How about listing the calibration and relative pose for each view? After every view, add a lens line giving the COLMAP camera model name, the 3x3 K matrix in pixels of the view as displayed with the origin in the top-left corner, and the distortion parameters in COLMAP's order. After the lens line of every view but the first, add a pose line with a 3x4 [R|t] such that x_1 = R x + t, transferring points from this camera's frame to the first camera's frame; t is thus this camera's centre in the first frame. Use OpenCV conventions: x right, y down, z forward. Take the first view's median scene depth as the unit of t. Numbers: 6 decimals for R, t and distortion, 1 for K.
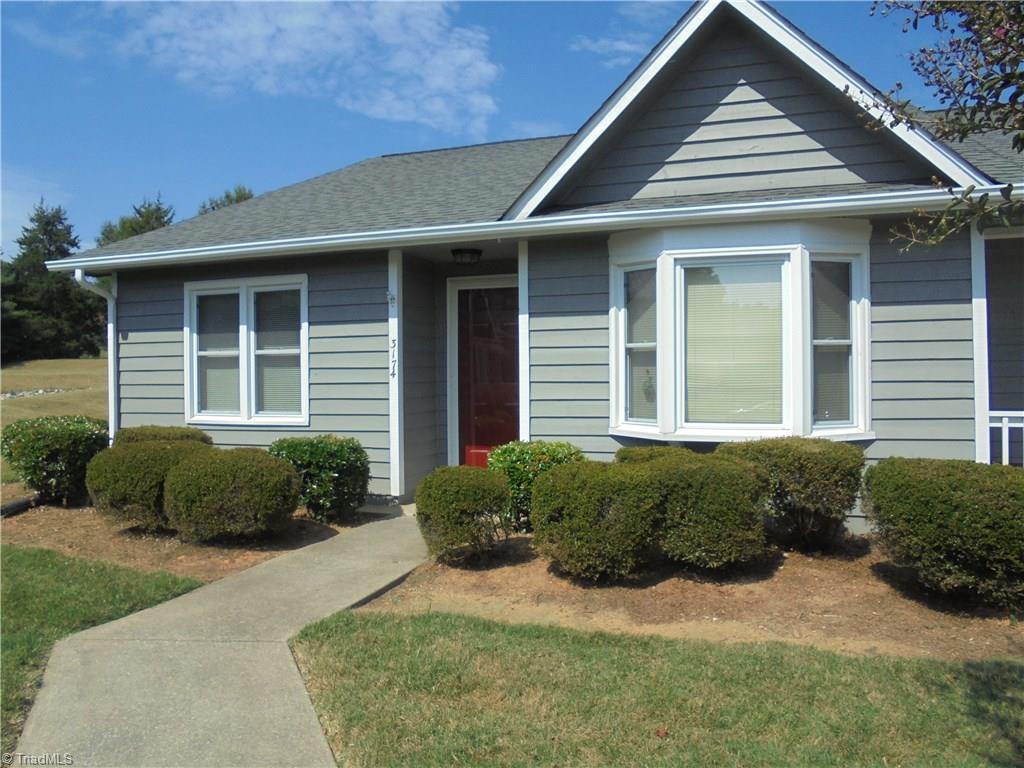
lens RADIAL K [[785.2, 0, 506.3], [0, 785.2, 413.4], [0, 0, 1]] dist [-0.110631, 0.094851]
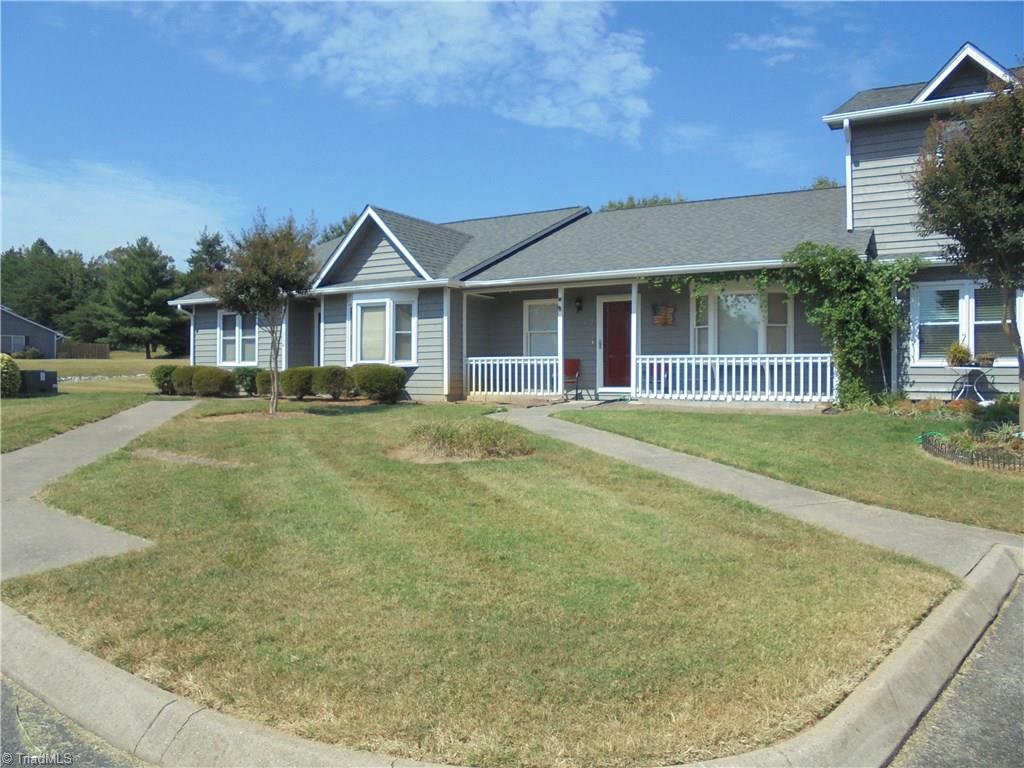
lens RADIAL K [[785.2, 0, 517.7], [0, 785.2, 389.9], [0, 0, 1]] dist [-0.110631, 0.094851]
pose [[0.984377, 0.016065, -0.175341, 1.092691], [-0.021946, 0.999258, -0.031656, 0.164587], [0.174702, 0.035009, 0.983999, -1.433228]]
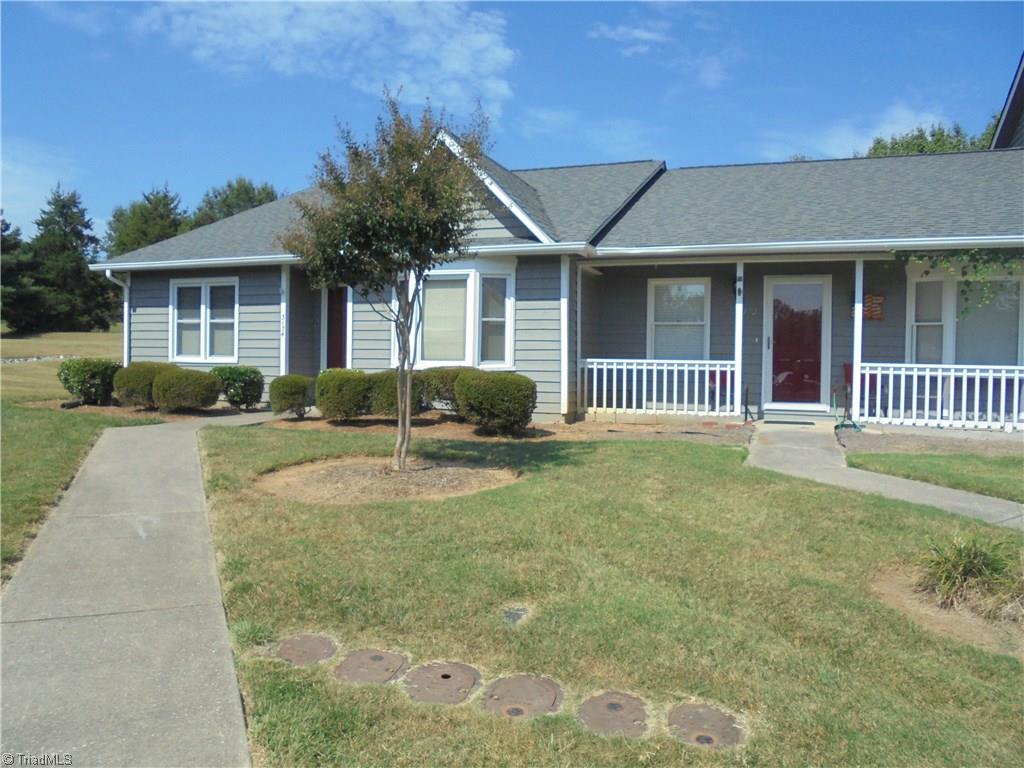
lens RADIAL K [[785.2, 0, 511.3], [0, 785.2, 402.6], [0, 0, 1]] dist [-0.110631, 0.094851]
pose [[0.999676, 0.025217, -0.003379, 0.388325], [-0.025203, 0.999675, 0.003903, 0.086096], [0.003476, -0.003817, 0.999987, -0.780581]]
